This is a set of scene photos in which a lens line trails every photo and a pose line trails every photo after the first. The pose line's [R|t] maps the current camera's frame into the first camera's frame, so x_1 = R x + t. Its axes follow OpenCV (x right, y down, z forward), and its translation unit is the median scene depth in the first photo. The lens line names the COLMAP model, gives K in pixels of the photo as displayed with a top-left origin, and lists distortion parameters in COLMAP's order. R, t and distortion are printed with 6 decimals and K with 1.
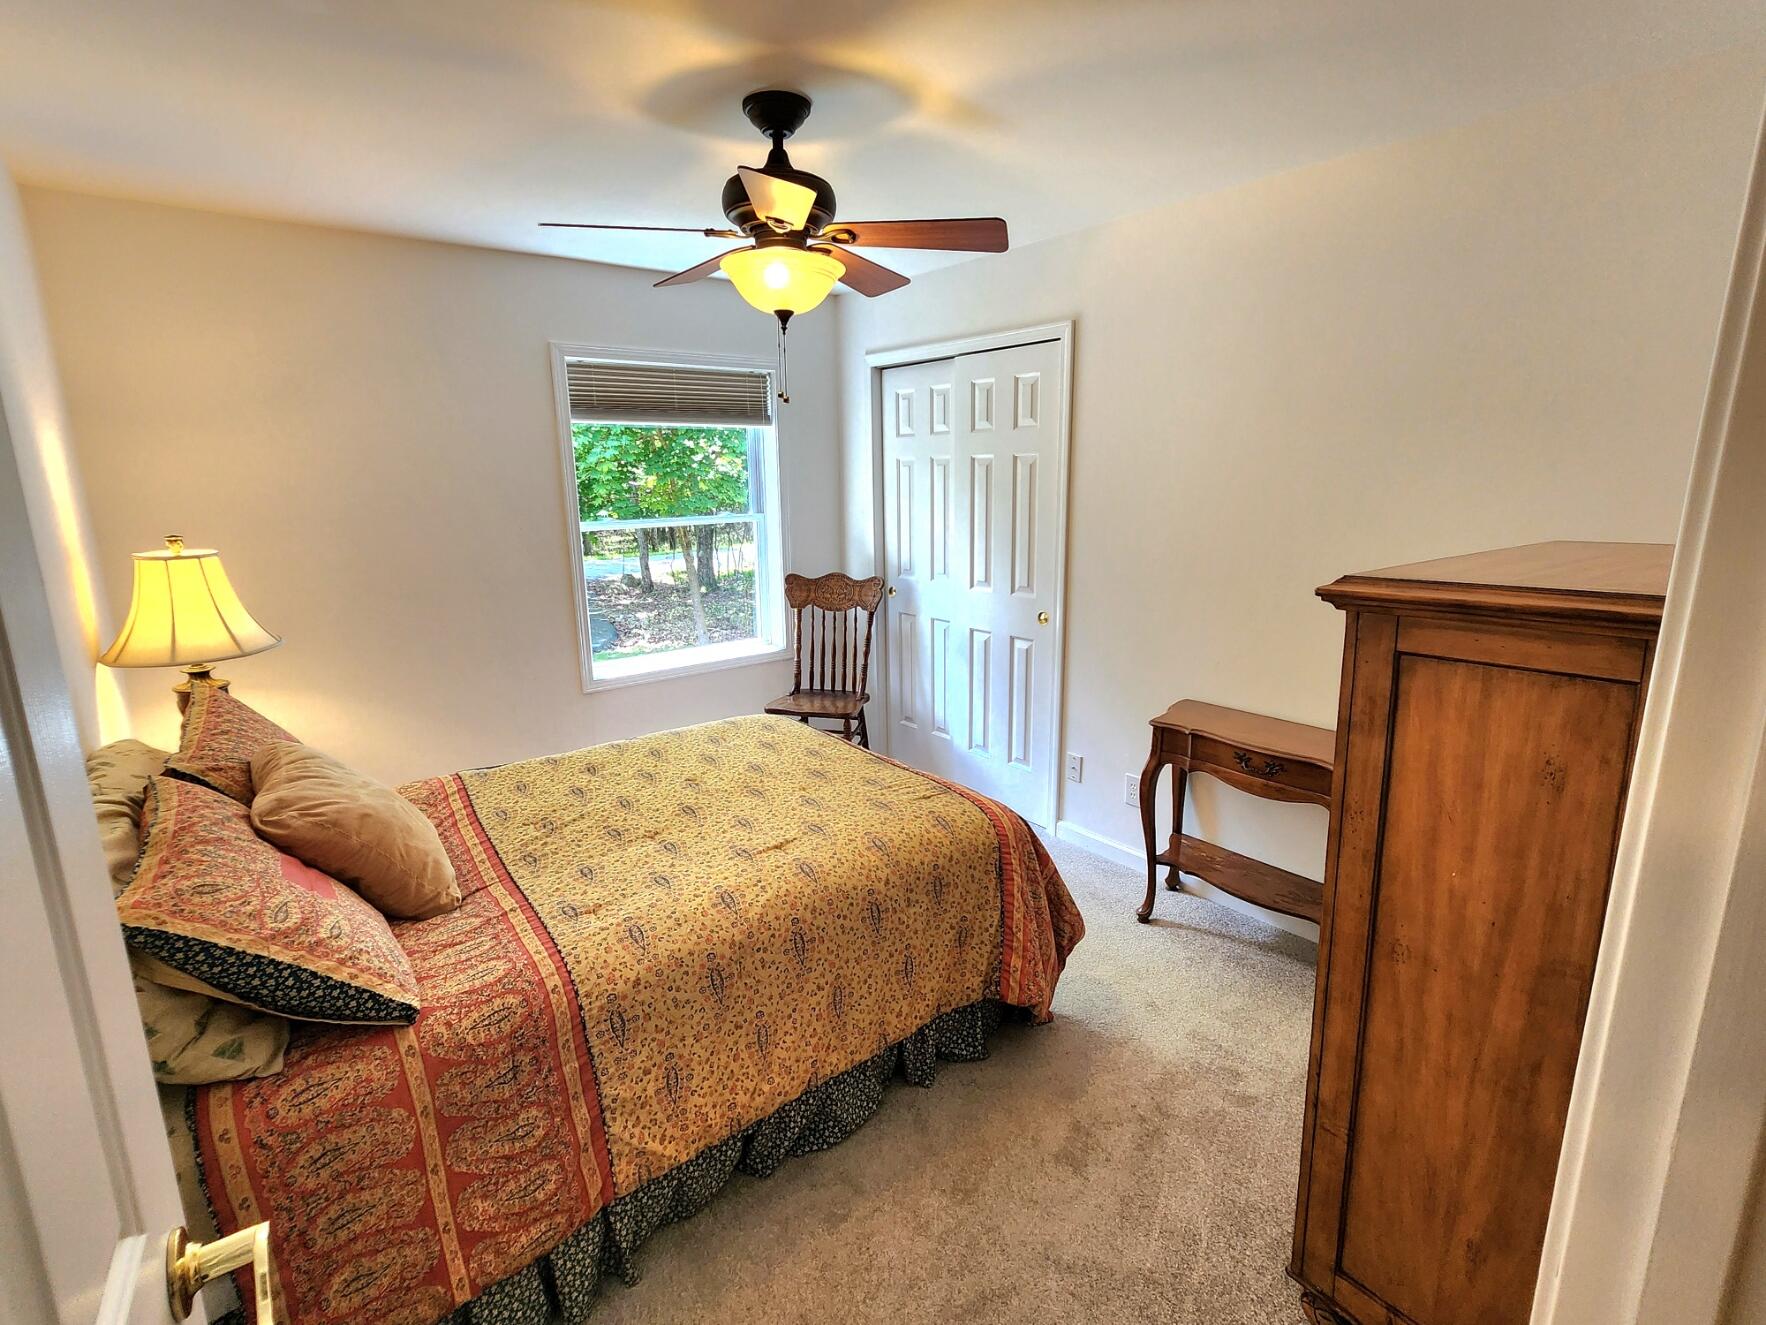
lens RADIAL K [[882.2, 0, 889.4], [0, 882.2, 667.2], [0, 0, 1]] dist [-0.006265, -0.000363]
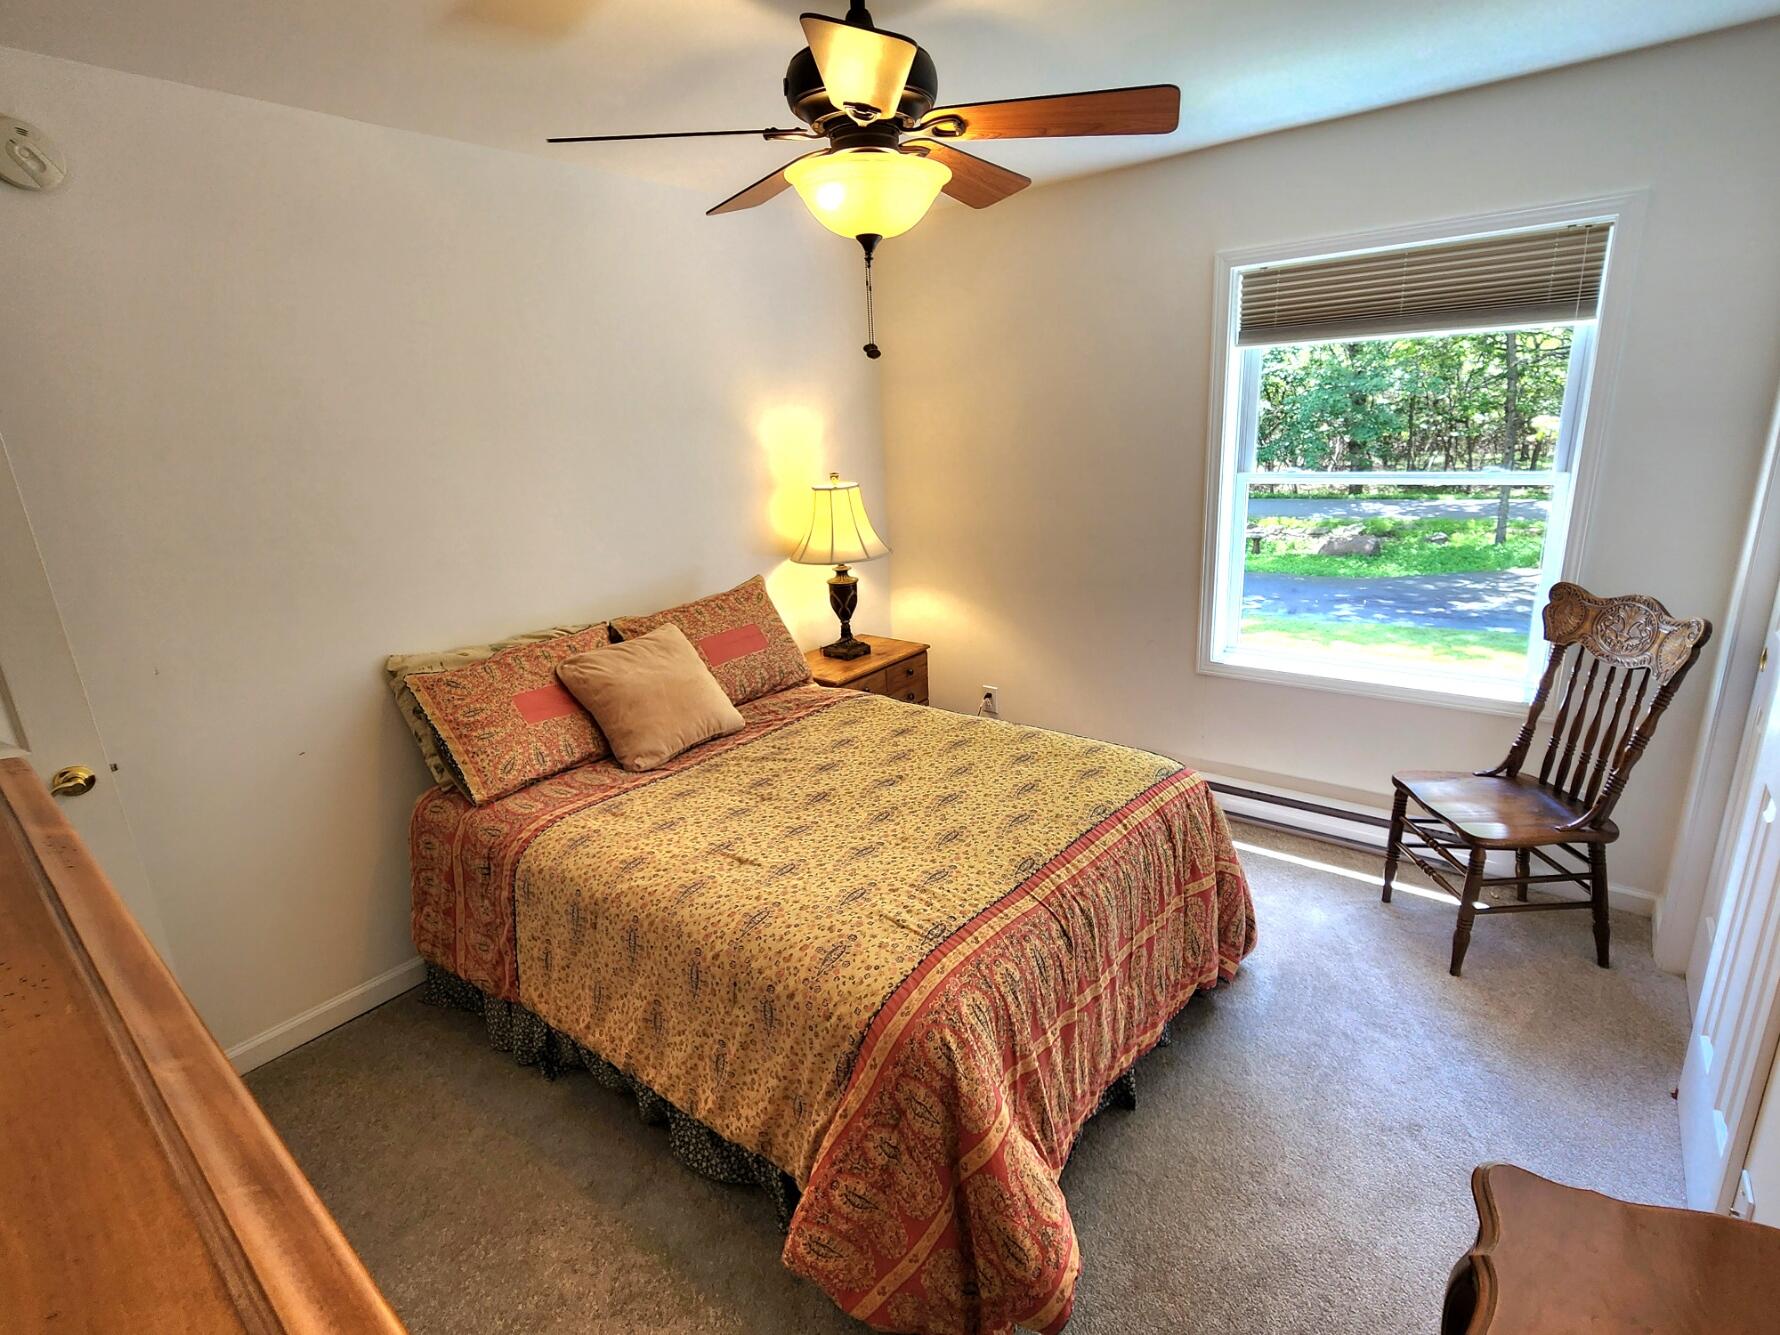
lens RADIAL K [[889.2, 0, 896.0], [0, 889.2, 662.5], [0, 0, 1]] dist [-0.006265, -0.000363]
pose [[0.199594, 0.267625, -0.942624, 0.668836], [-0.165286, 0.957391, 0.236819, -0.223643], [0.965838, 0.108535, 0.235324, 0.834252]]
